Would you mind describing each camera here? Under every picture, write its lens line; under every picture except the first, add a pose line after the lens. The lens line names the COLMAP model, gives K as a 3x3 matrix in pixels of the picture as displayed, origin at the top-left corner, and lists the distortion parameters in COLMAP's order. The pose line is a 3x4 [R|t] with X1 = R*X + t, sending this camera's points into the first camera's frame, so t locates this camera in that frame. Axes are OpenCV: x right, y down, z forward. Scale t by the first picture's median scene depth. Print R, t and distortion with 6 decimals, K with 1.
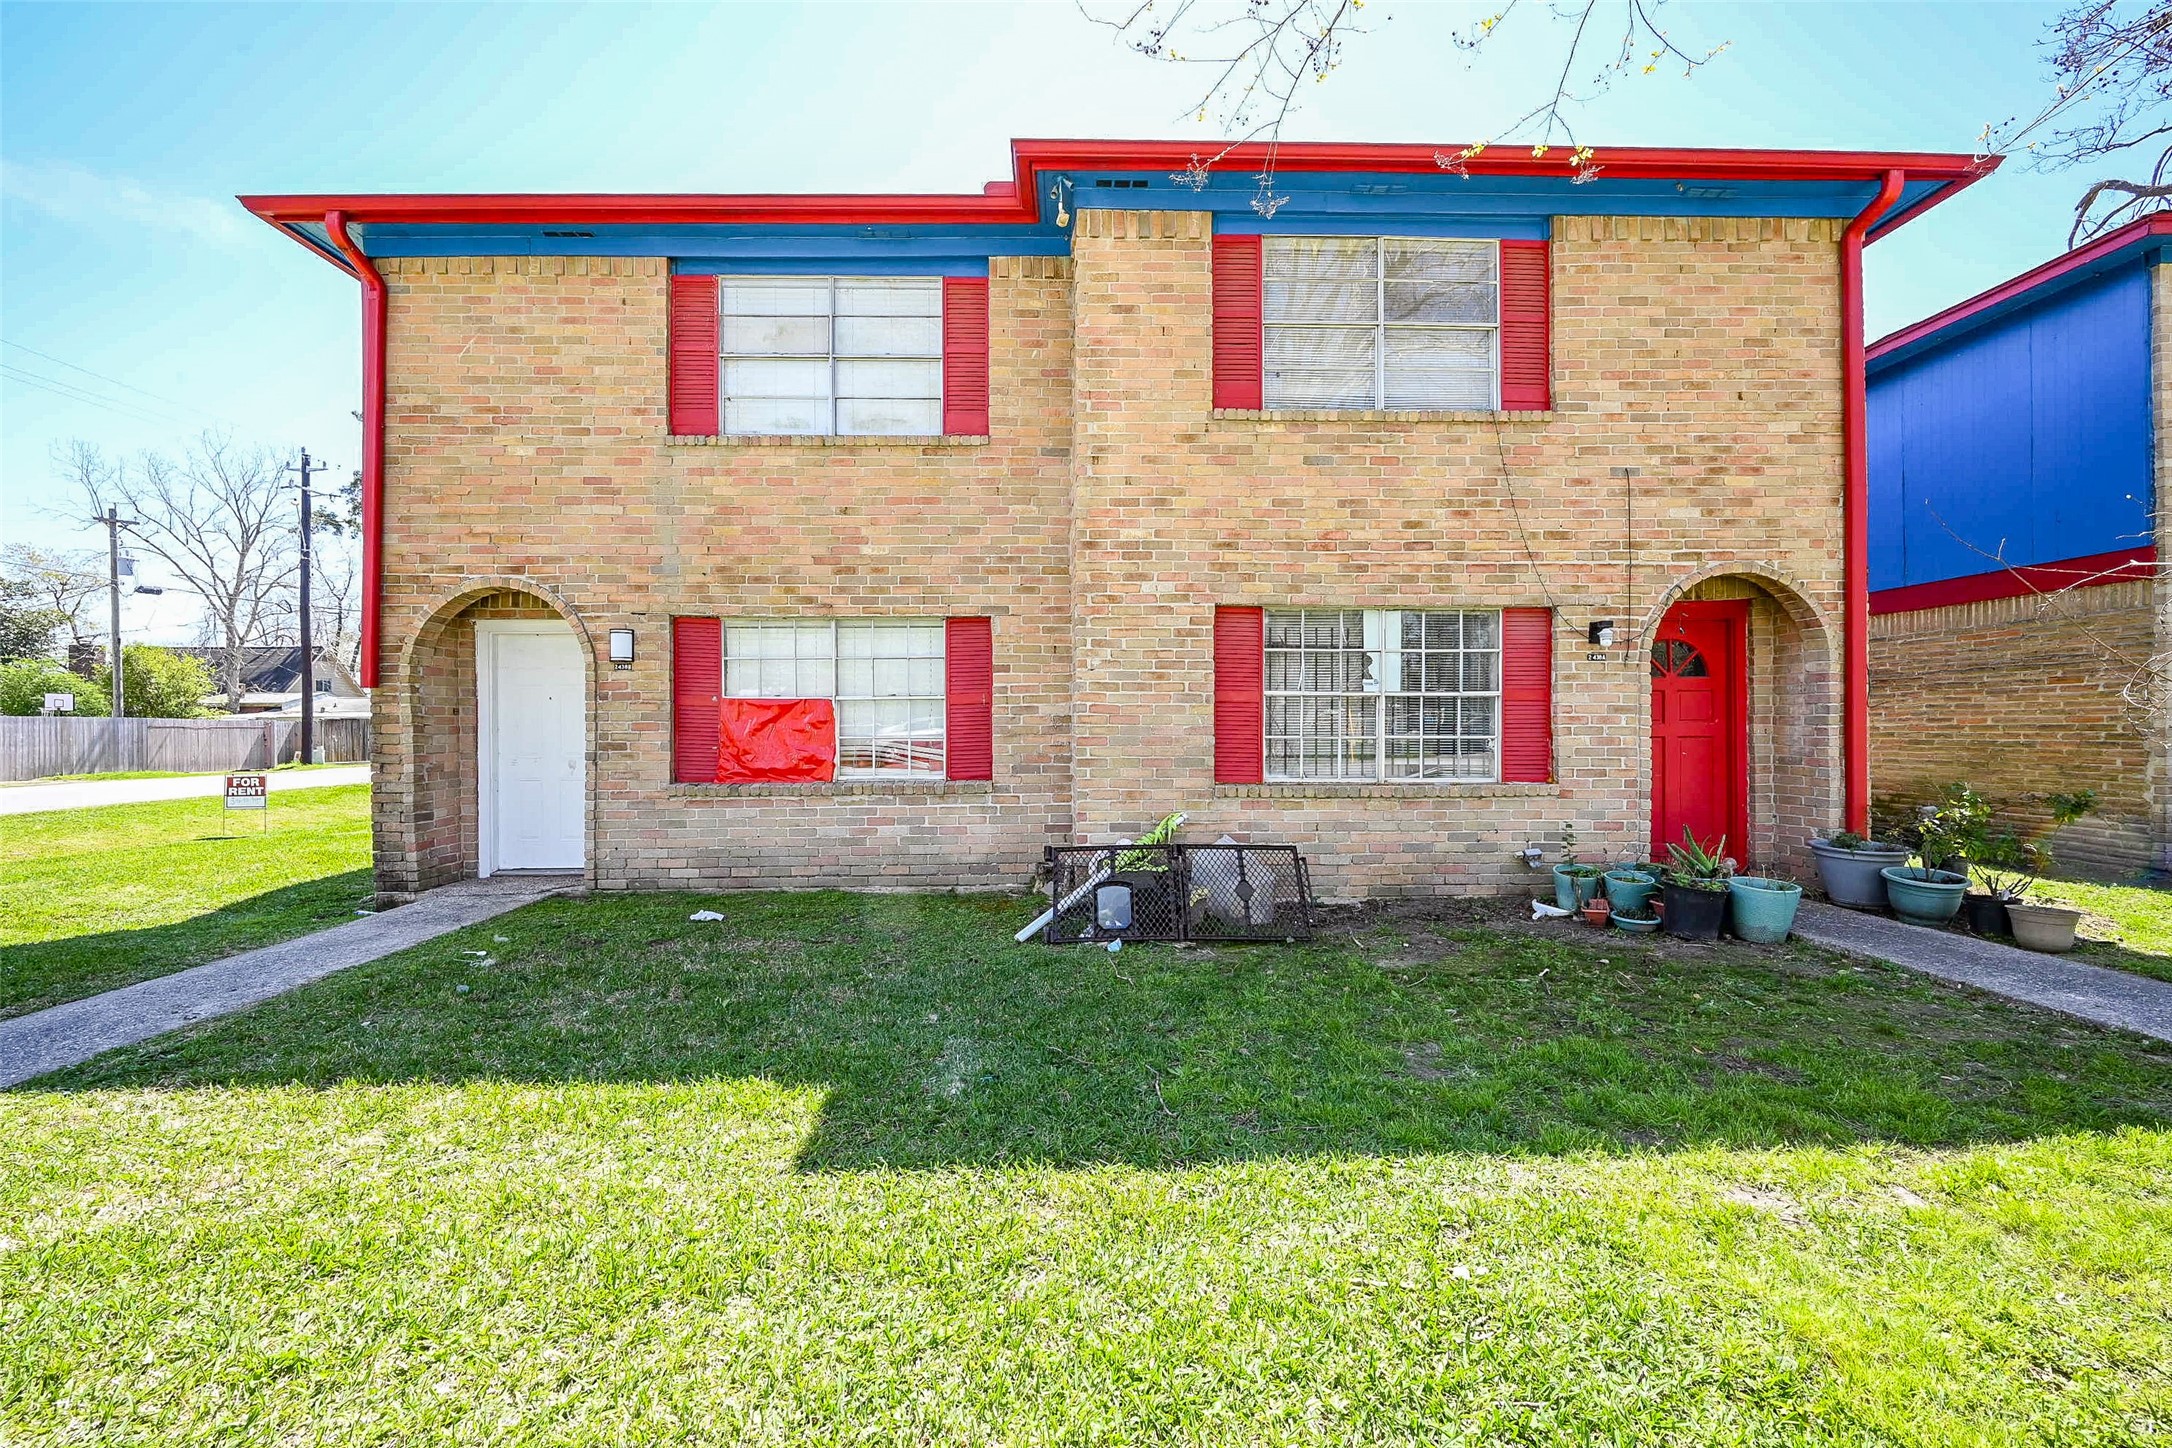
lens RADIAL K [[858.4, 0, 1090.3], [0, 858.4, 727.8], [0, 0, 1]] dist [-0.002859, 0.000809]
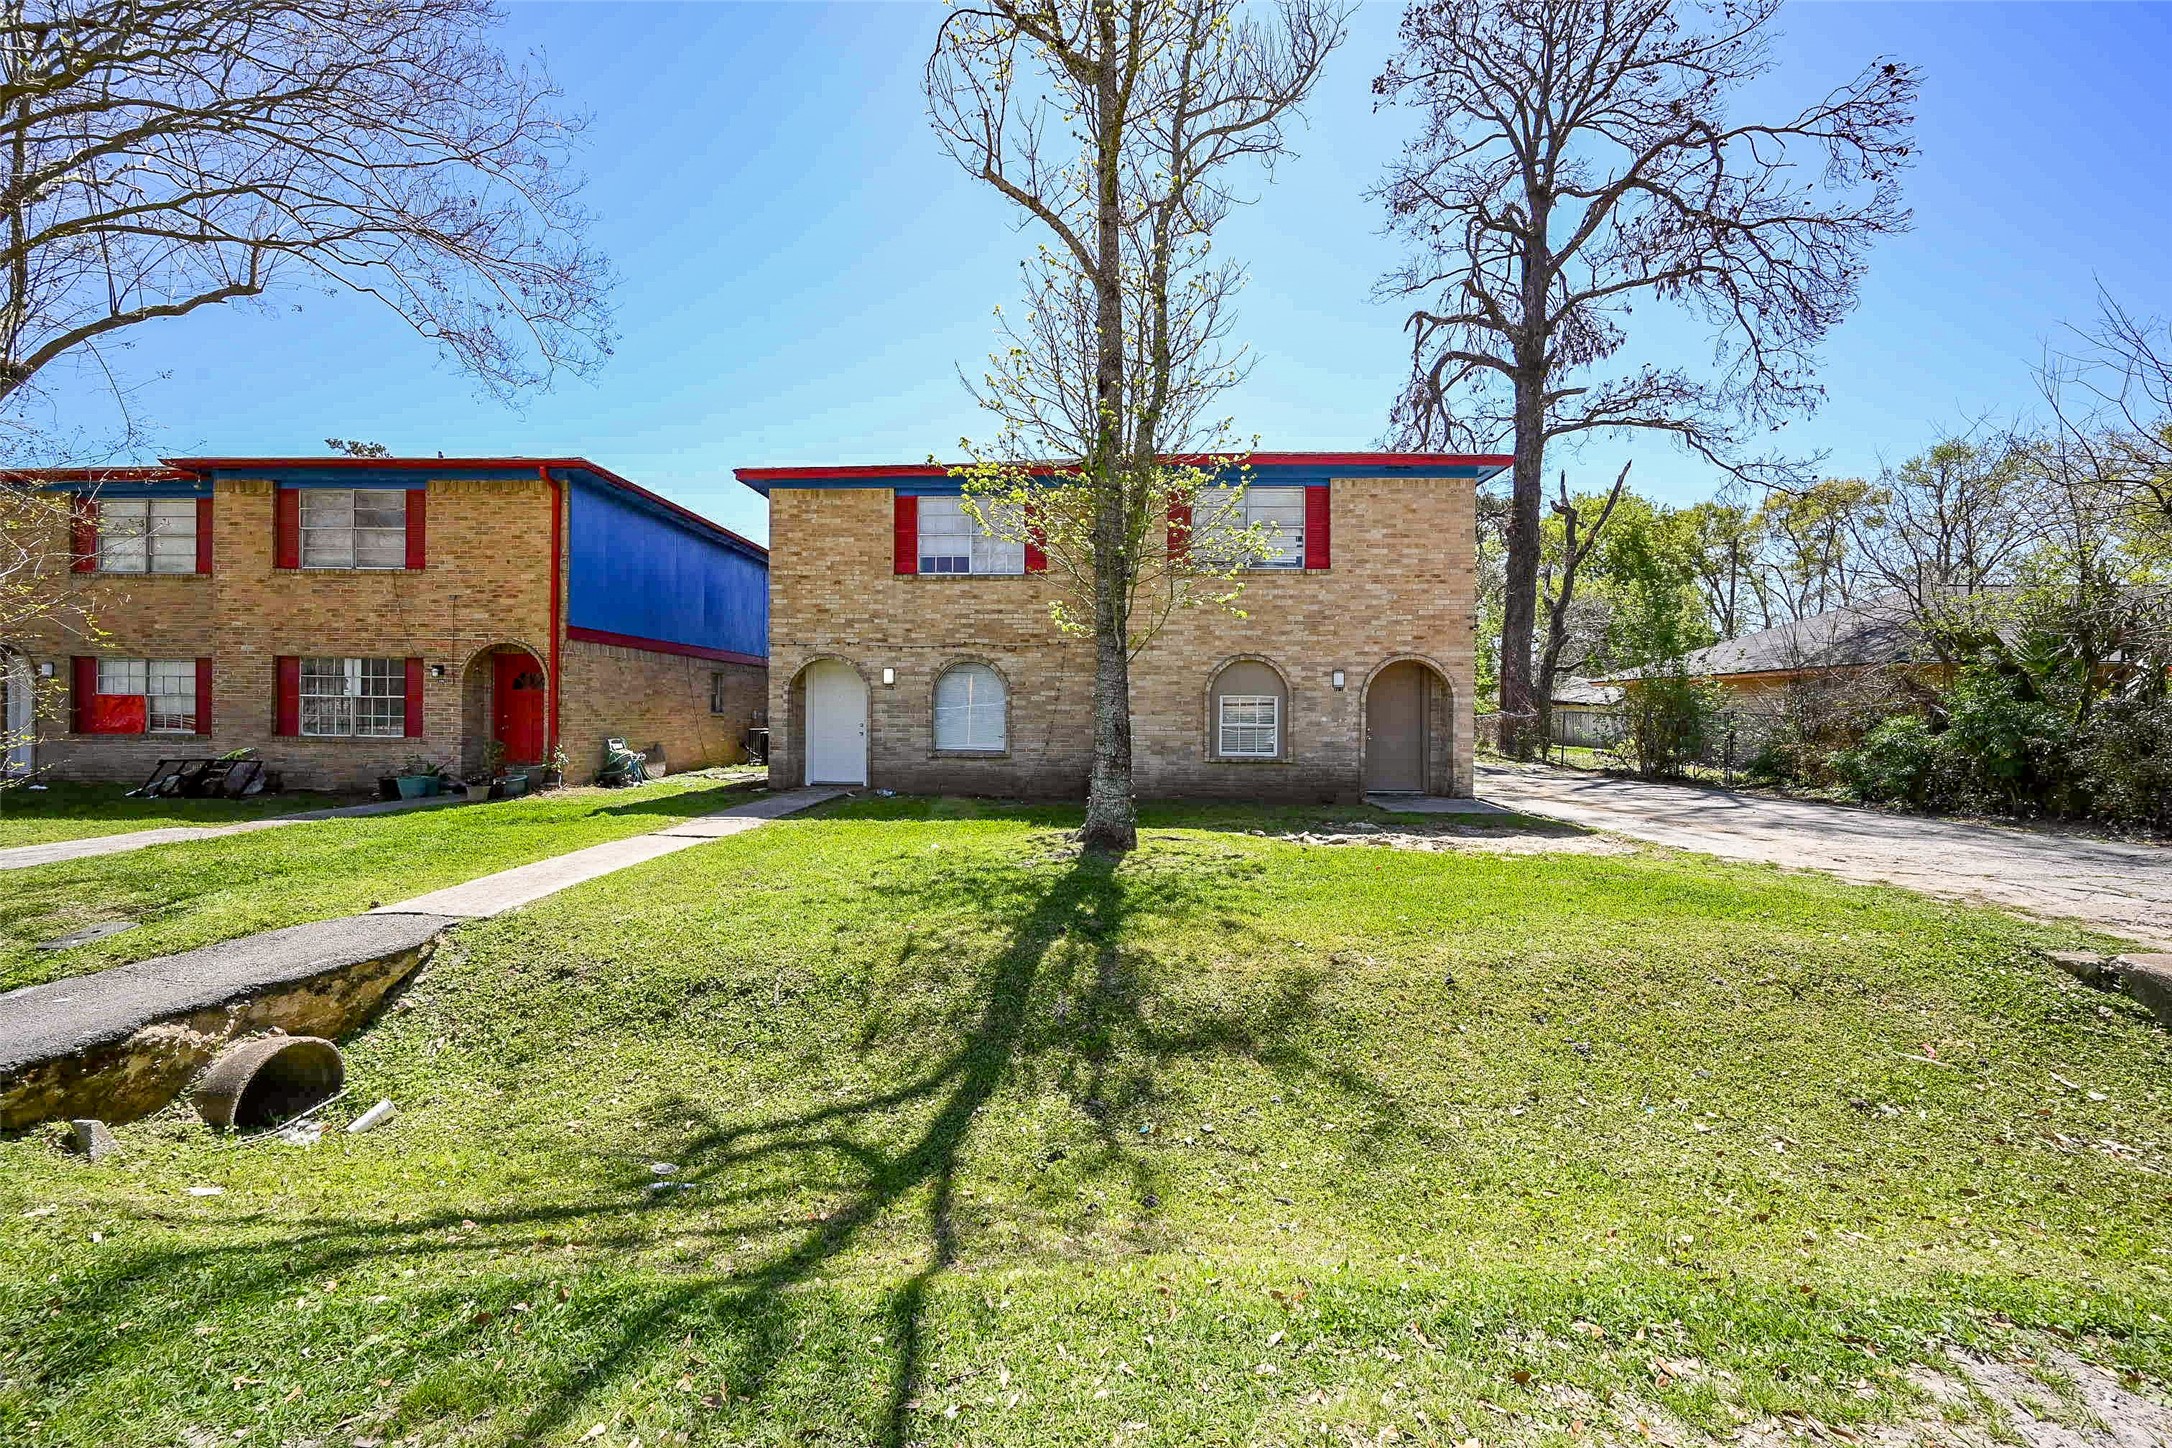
lens RADIAL K [[858.4, 0, 1073.0], [0, 858.4, 710.1], [0, 0, 1]] dist [-0.002859, 0.000809]
pose [[0.998450, 0.013306, -0.054050, 2.190447], [-0.013145, 0.999908, 0.003322, -0.033999], [0.054090, -0.002606, 0.998533, -1.042705]]
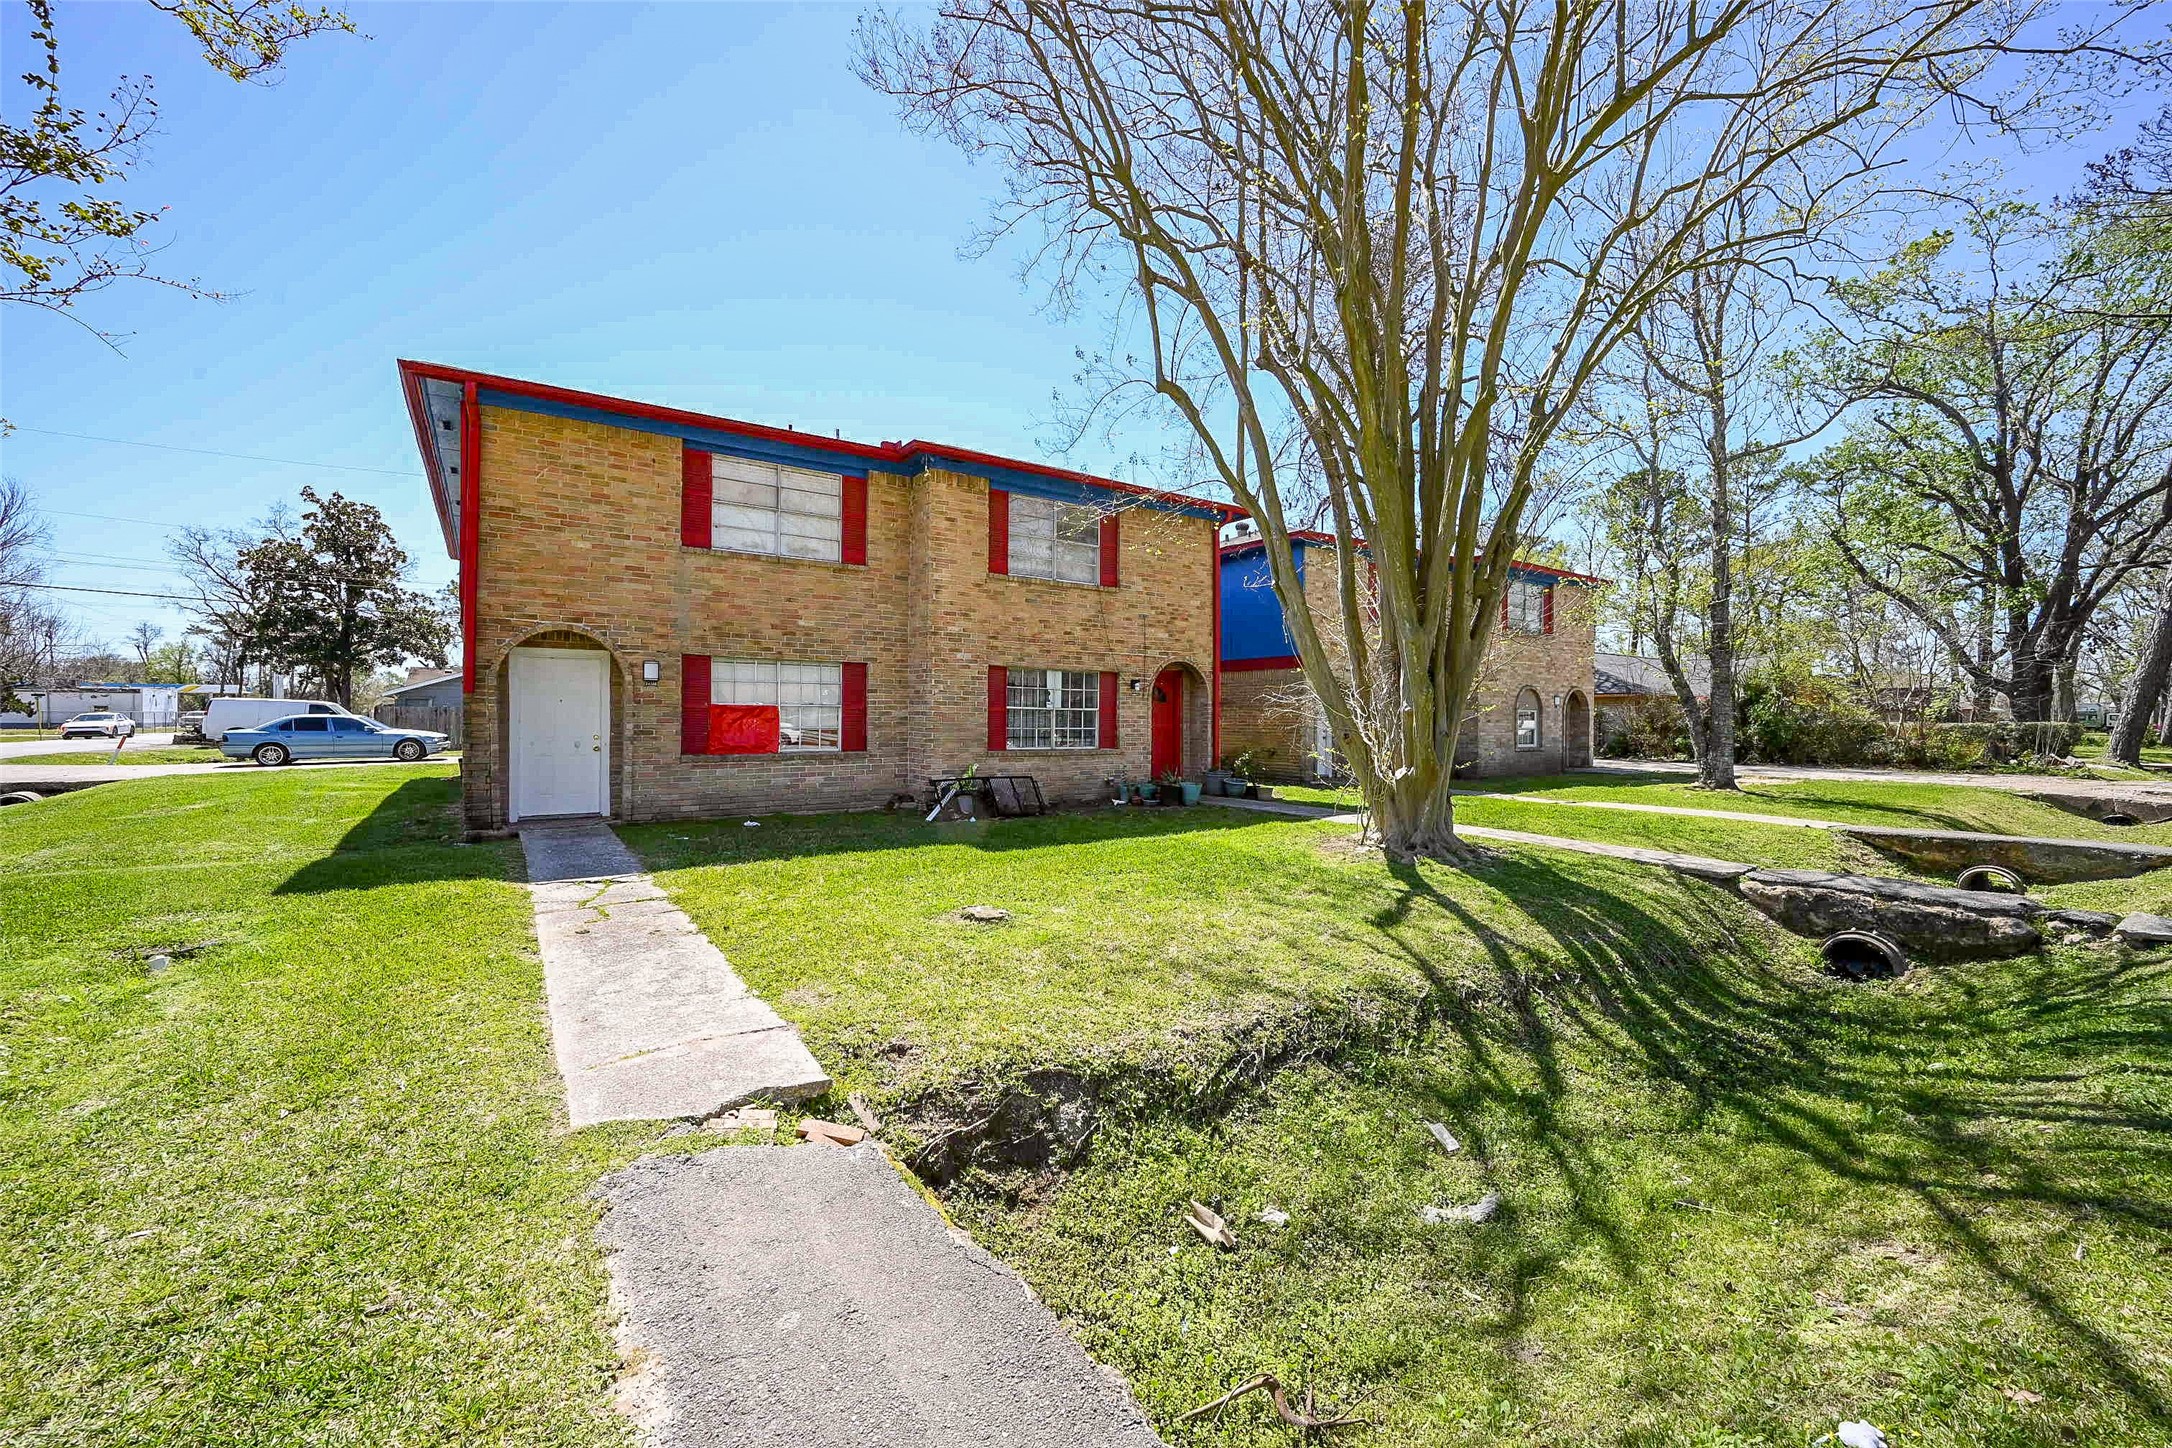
lens RADIAL K [[858.4, 0, 1083.2], [0, 858.4, 713.8], [0, 0, 1]] dist [-0.002859, 0.000809]
pose [[0.833852, 0.012862, 0.551839, -0.764404], [-0.009665, 0.999915, -0.008701, -0.007841], [-0.551904, 0.001921, 0.833906, -0.823200]]
